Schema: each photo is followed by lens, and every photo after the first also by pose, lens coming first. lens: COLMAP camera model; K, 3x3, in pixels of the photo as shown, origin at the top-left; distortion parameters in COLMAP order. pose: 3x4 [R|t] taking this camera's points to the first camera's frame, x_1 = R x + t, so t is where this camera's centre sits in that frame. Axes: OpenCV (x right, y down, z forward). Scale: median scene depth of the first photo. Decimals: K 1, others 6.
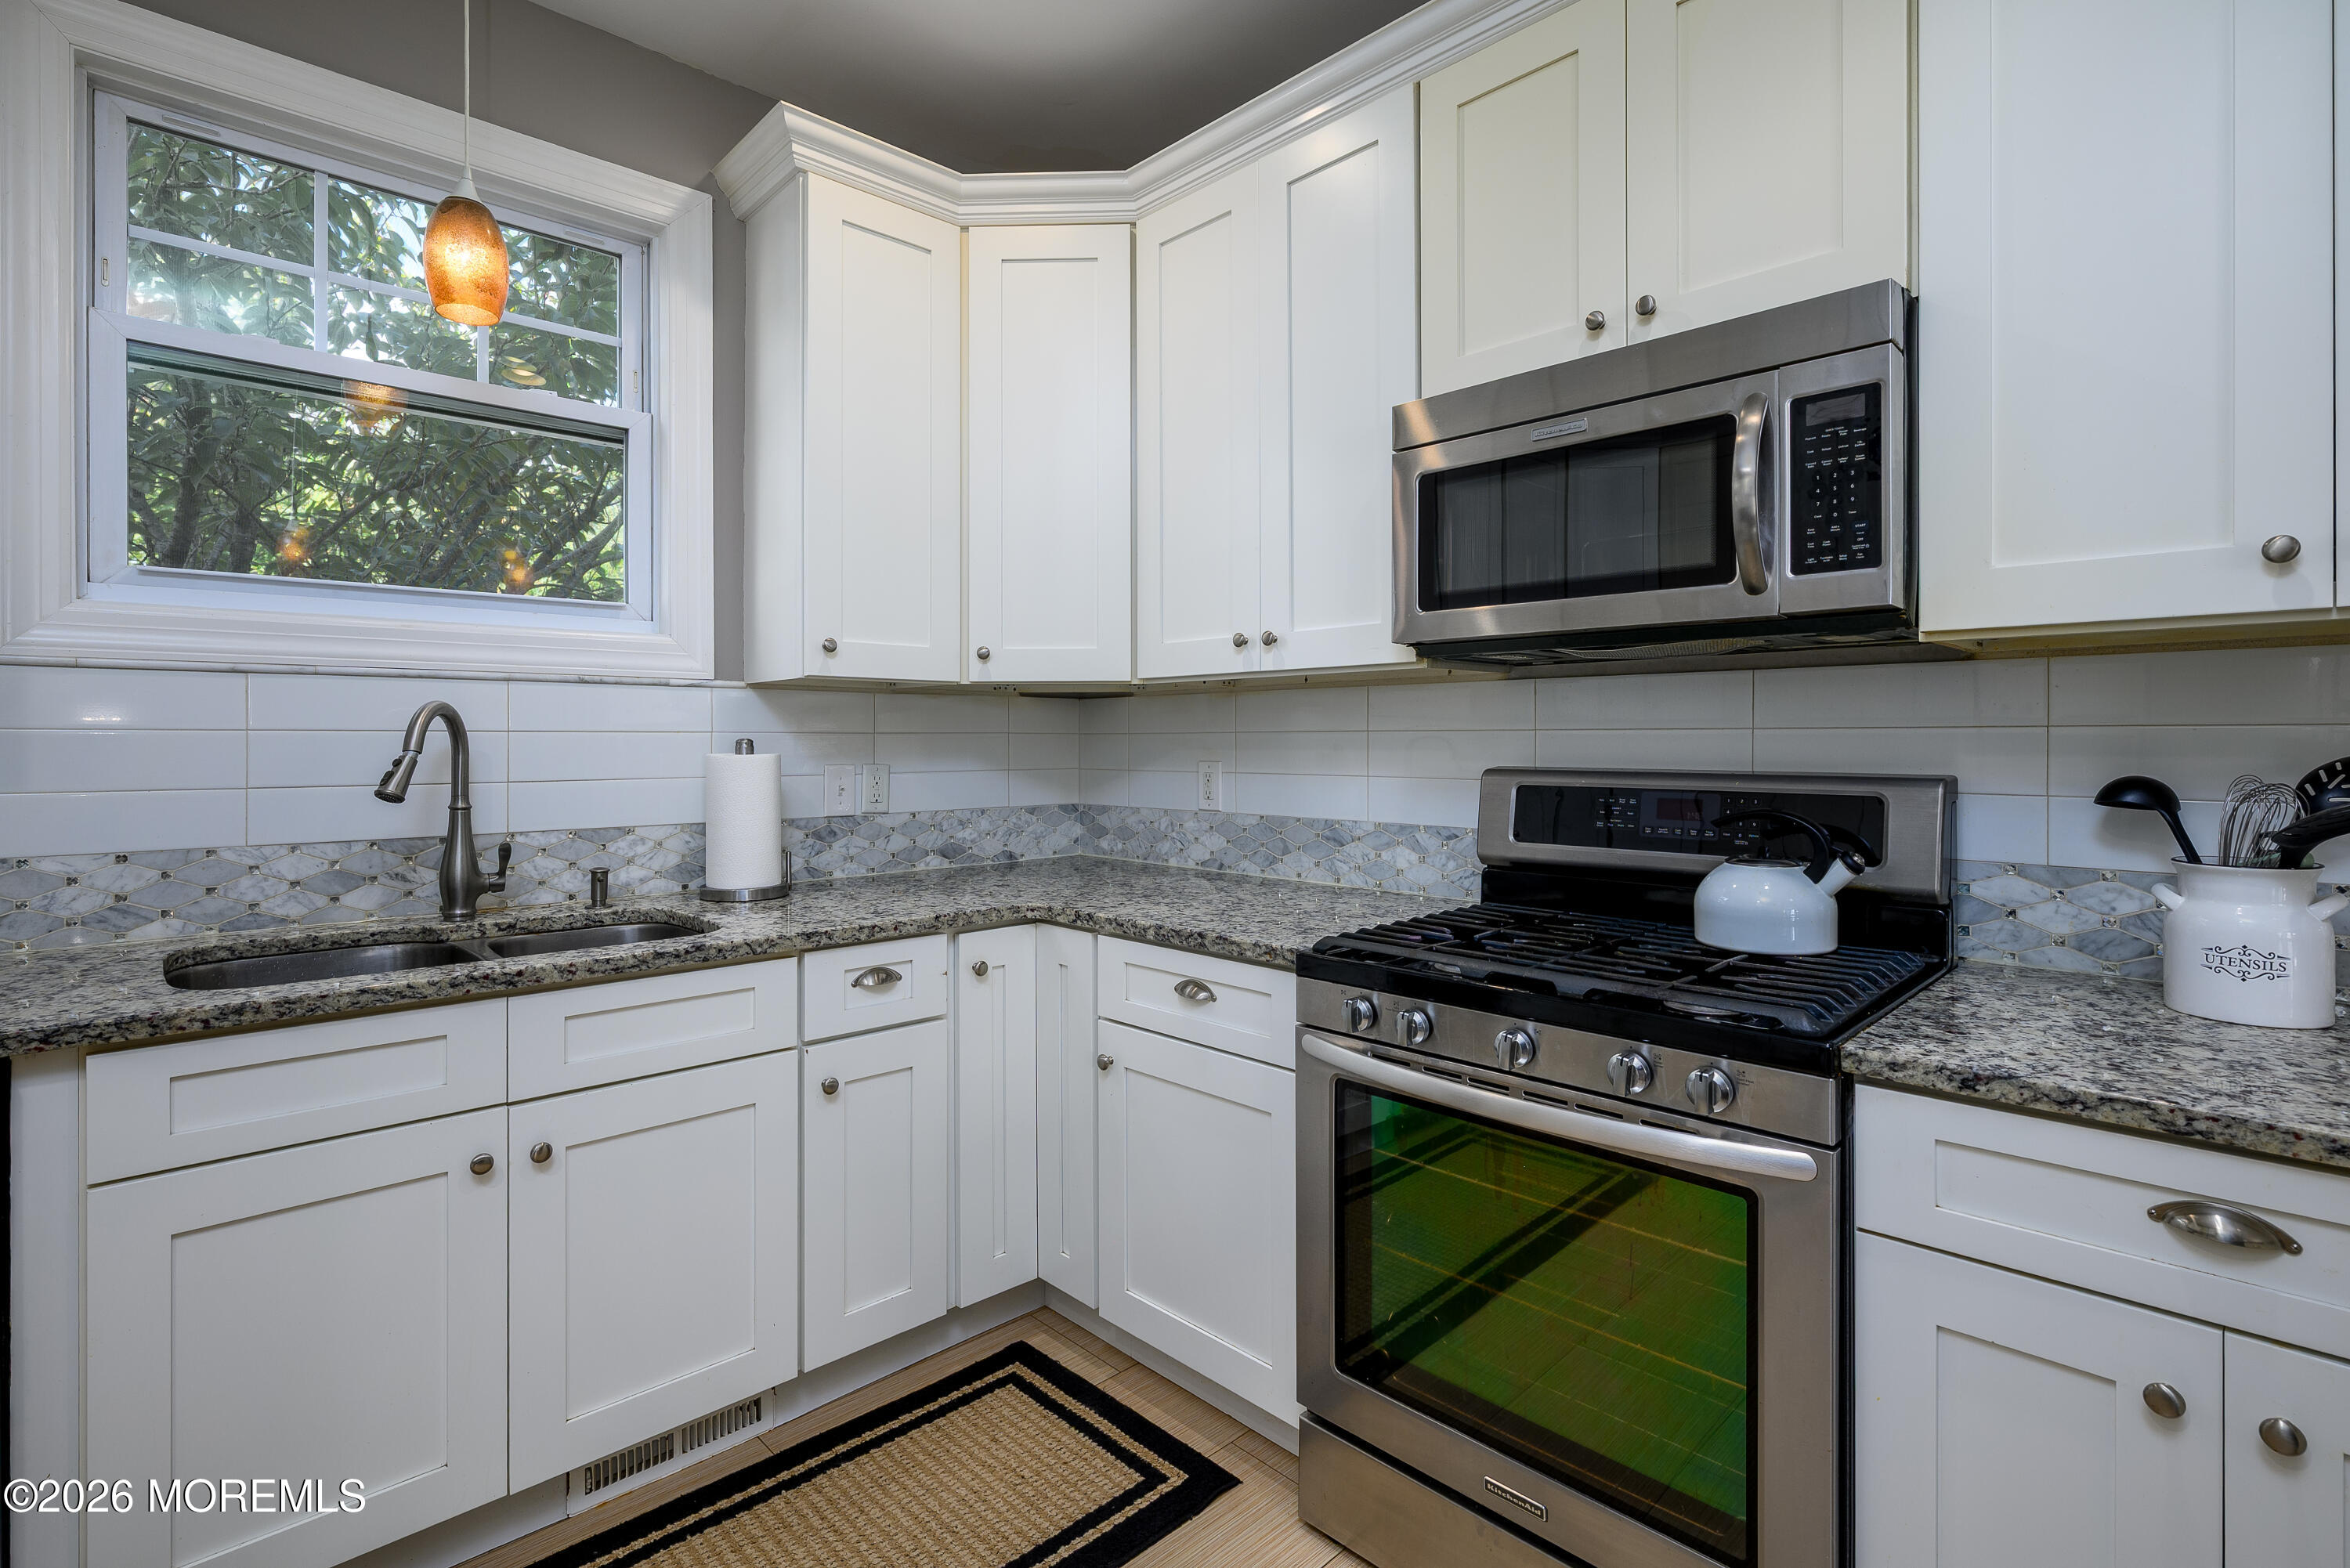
lens RADIAL K [[1113.8, 0, 1182.5], [0, 1113.8, 740.1], [0, 0, 1]] dist [0.001264, 0.000602]
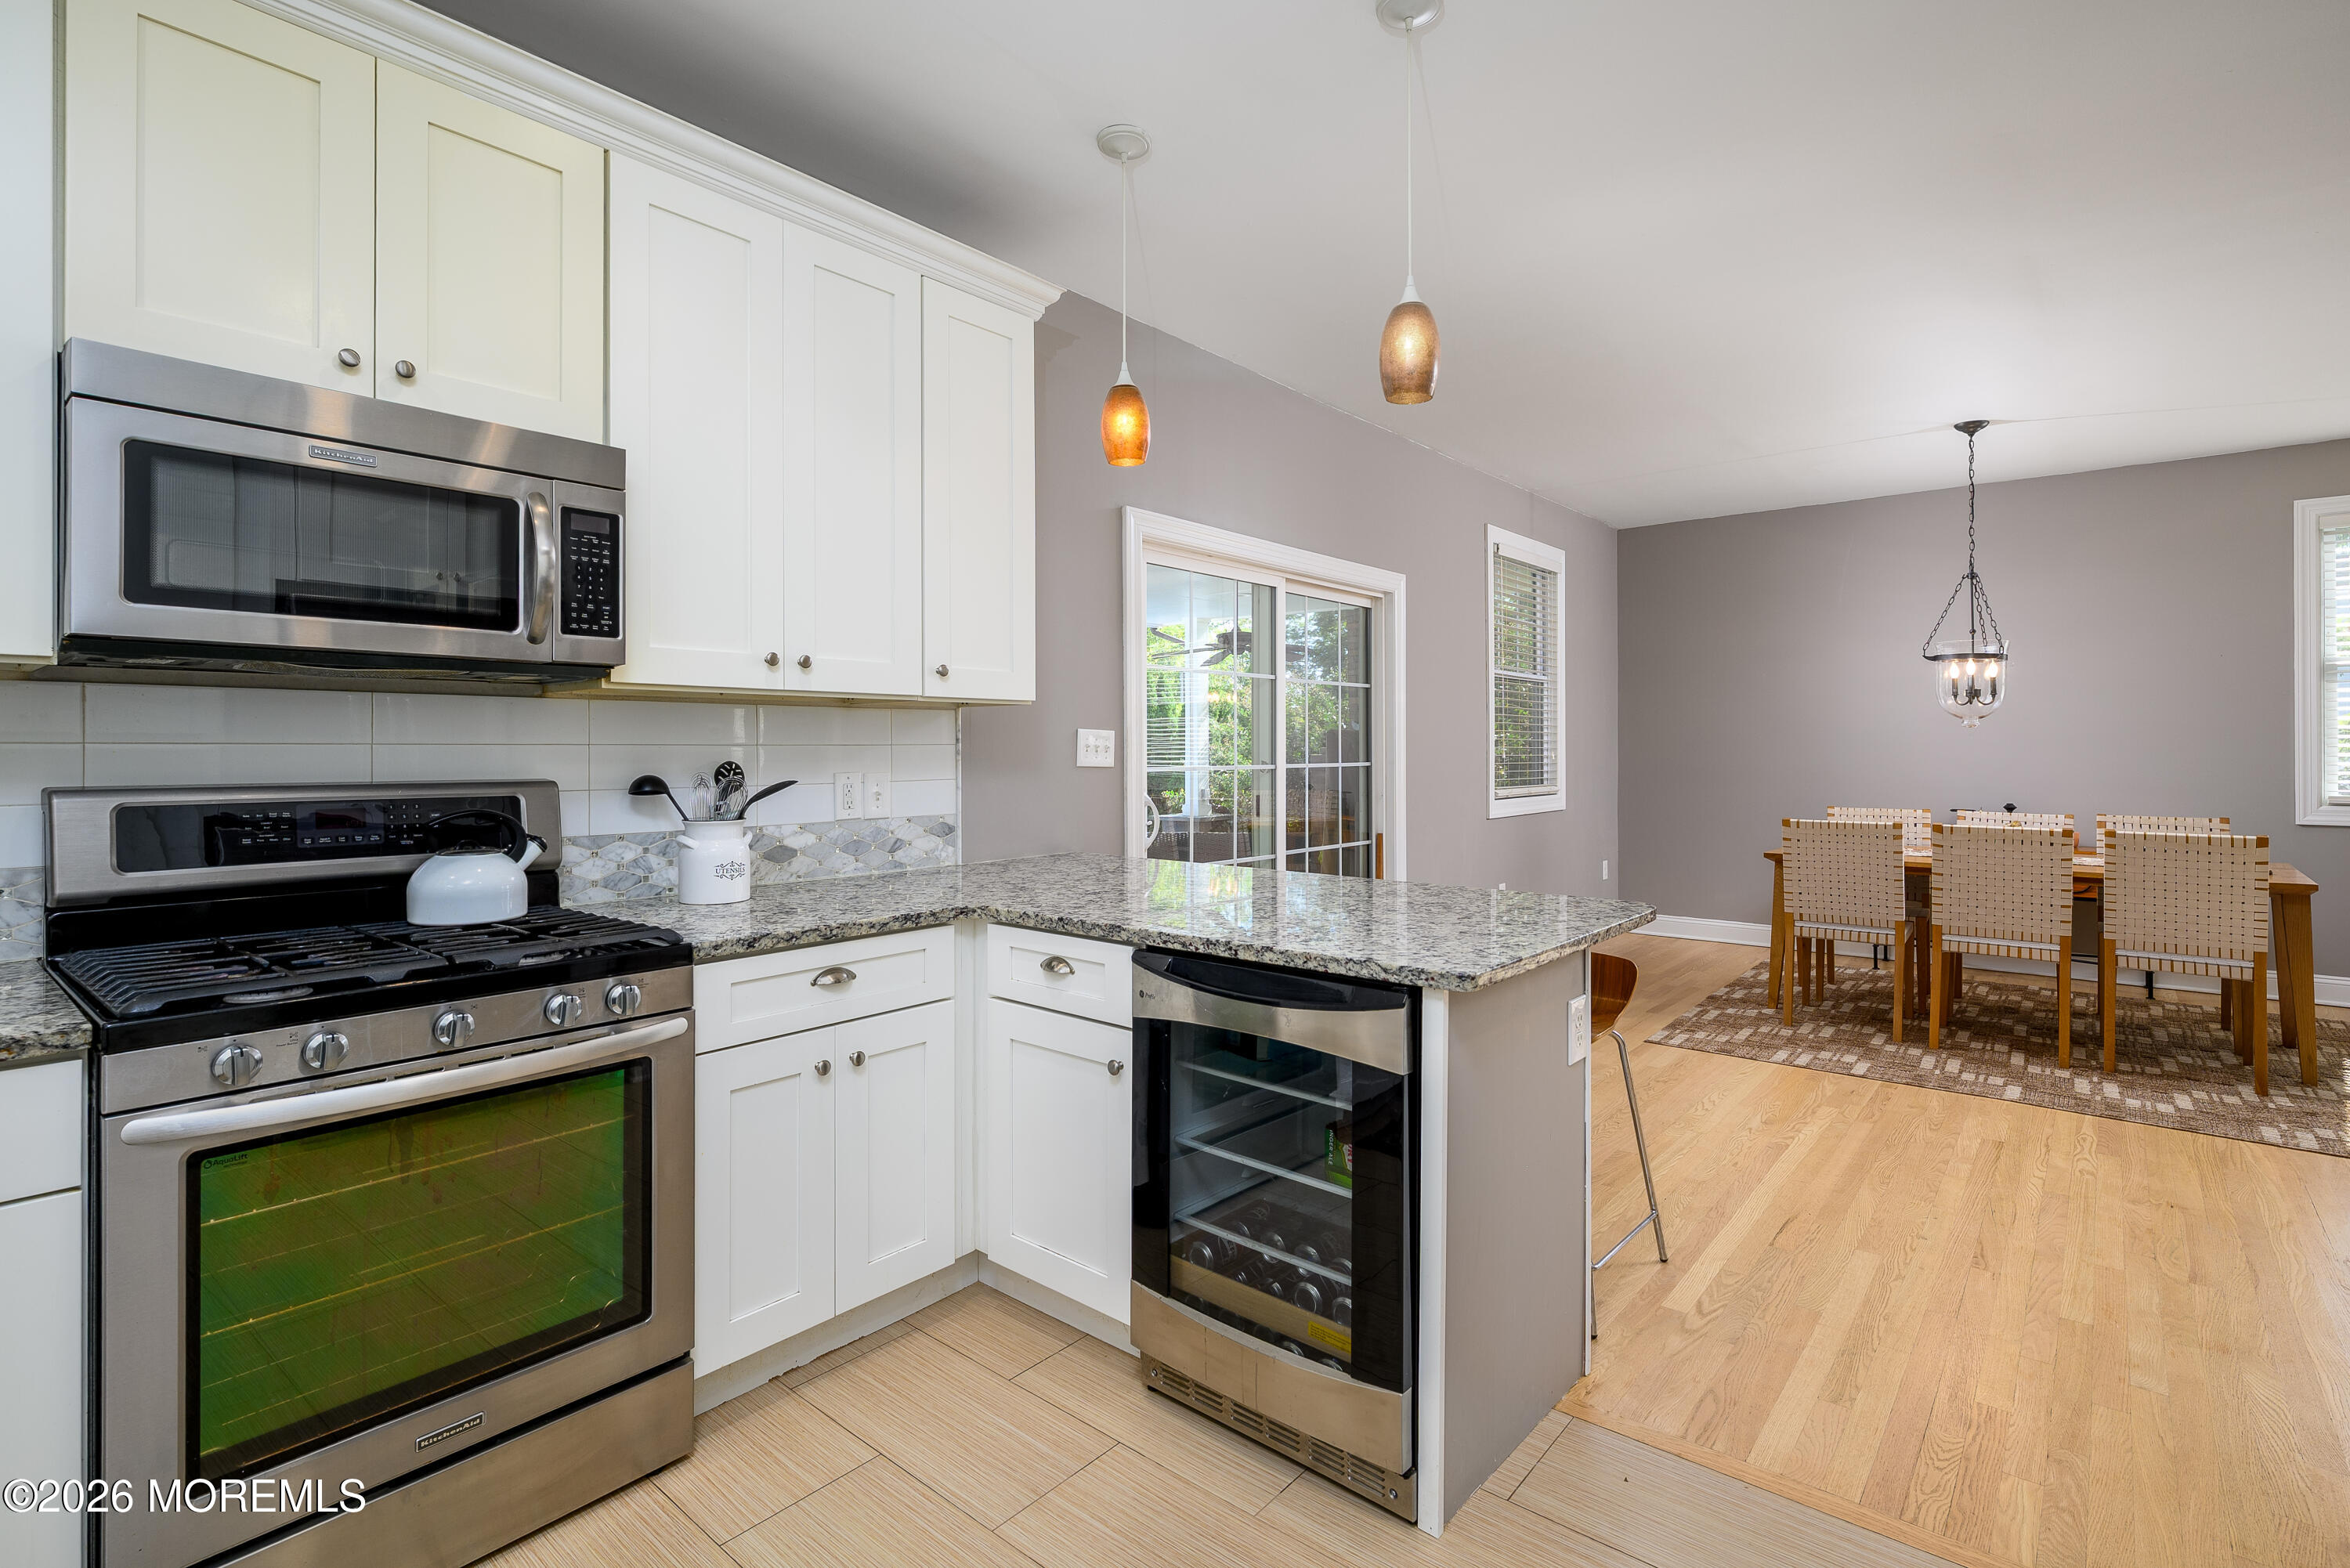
lens RADIAL K [[1113.8, 0, 1182.5], [0, 1113.8, 740.1], [0, 0, 1]] dist [0.001264, 0.000602]
pose [[-0.105519, 0.009120, 0.994375, -0.886070], [0.002290, 0.999958, -0.008928, -0.003082], [-0.994415, 0.001335, -0.105535, 0.378790]]
